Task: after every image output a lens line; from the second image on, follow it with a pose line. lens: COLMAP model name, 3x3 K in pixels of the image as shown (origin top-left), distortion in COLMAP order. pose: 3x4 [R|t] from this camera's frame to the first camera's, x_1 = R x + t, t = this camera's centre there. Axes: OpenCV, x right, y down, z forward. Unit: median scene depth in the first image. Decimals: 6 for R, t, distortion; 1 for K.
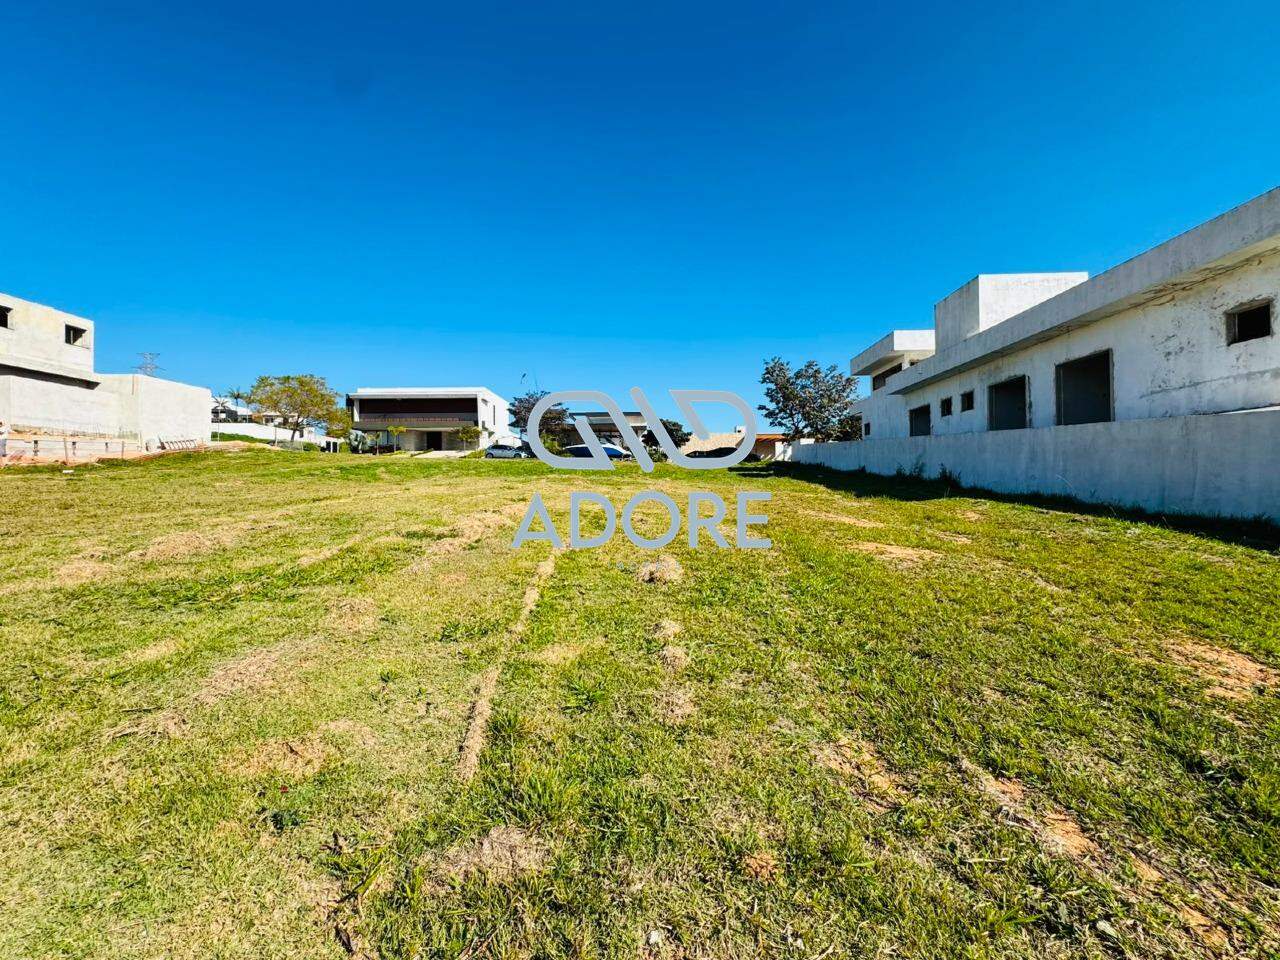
lens RADIAL K [[510.9, 0, 641.7], [0, 510.9, 478.3], [0, 0, 1]] dist [-0.005506, 0.000942]
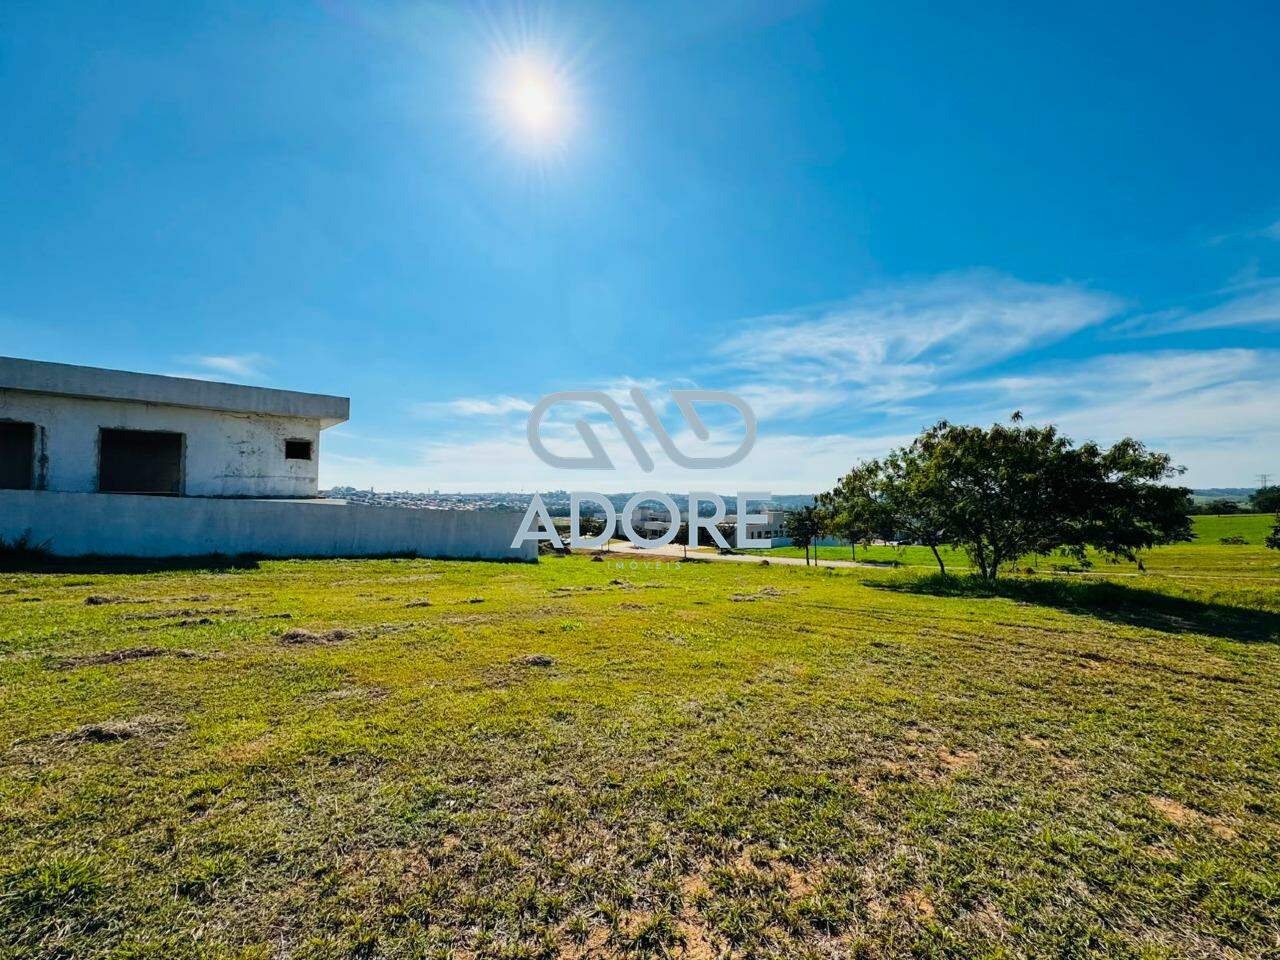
lens RADIAL K [[510.9, 0, 643.1], [0, 510.9, 469.9], [0, 0, 1]] dist [-0.005506, 0.000942]
pose [[-0.715786, 0.034497, 0.697467, -0.737394], [-0.012580, 0.997980, -0.062272, -0.096794], [-0.698206, -0.053348, -0.713906, 1.060112]]
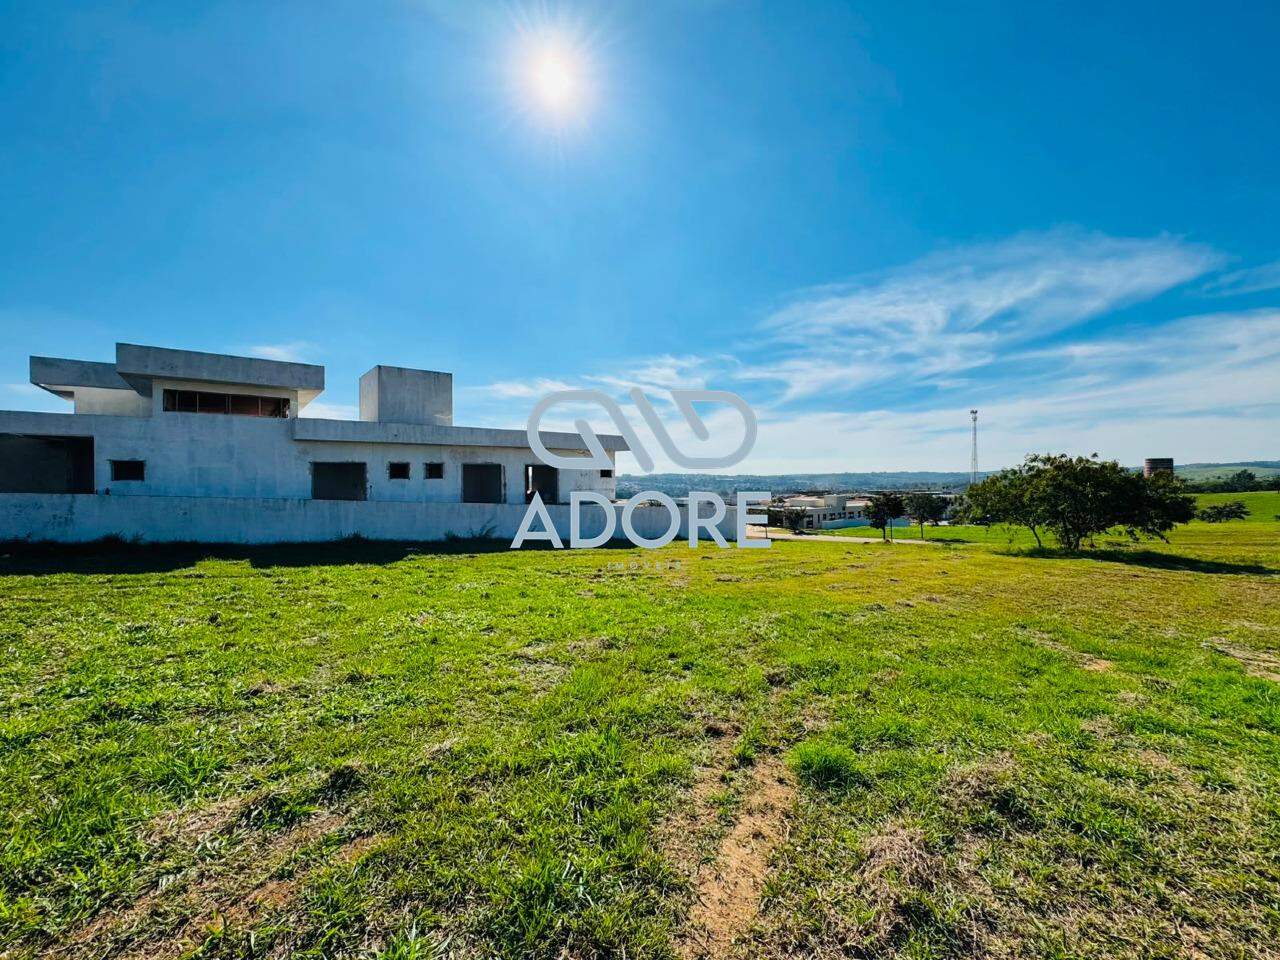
lens RADIAL K [[510.9, 0, 643.5], [0, 510.9, 472.9], [0, 0, 1]] dist [-0.005506, 0.000942]
pose [[-0.673855, 0.014089, 0.738730, -0.510113], [0.001145, 0.999837, -0.018024, -0.104372], [-0.738863, -0.011299, -0.673761, 1.127017]]
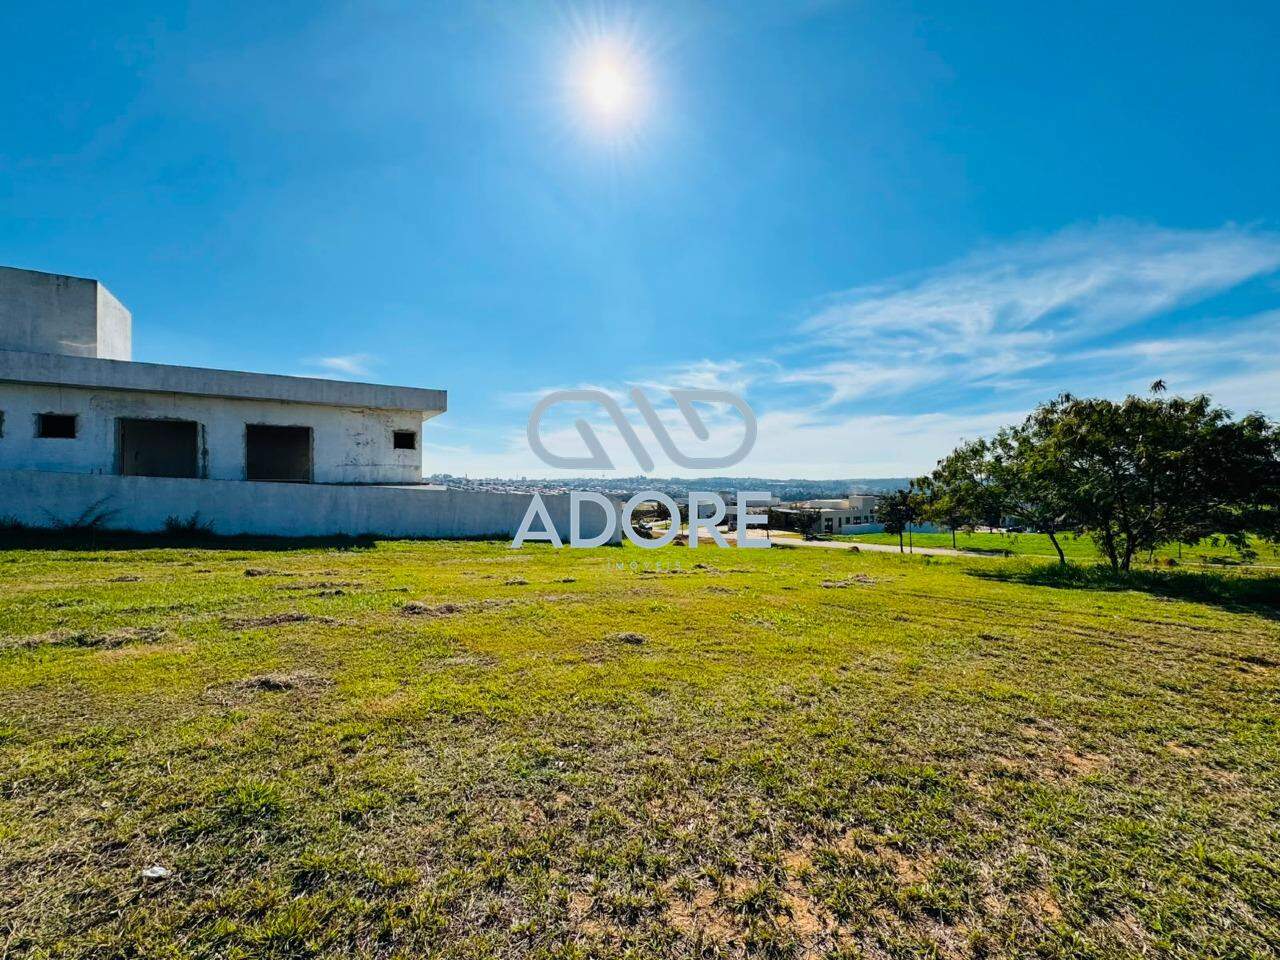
lens RADIAL K [[510.9, 0, 643.1], [0, 510.9, 473.5], [0, 0, 1]] dist [-0.005506, 0.000942]
pose [[-0.597950, 0.014596, 0.801401, -0.736430], [-0.007909, 0.999678, -0.024109, -0.096309], [-0.801494, -0.020754, -0.597642, 1.063036]]
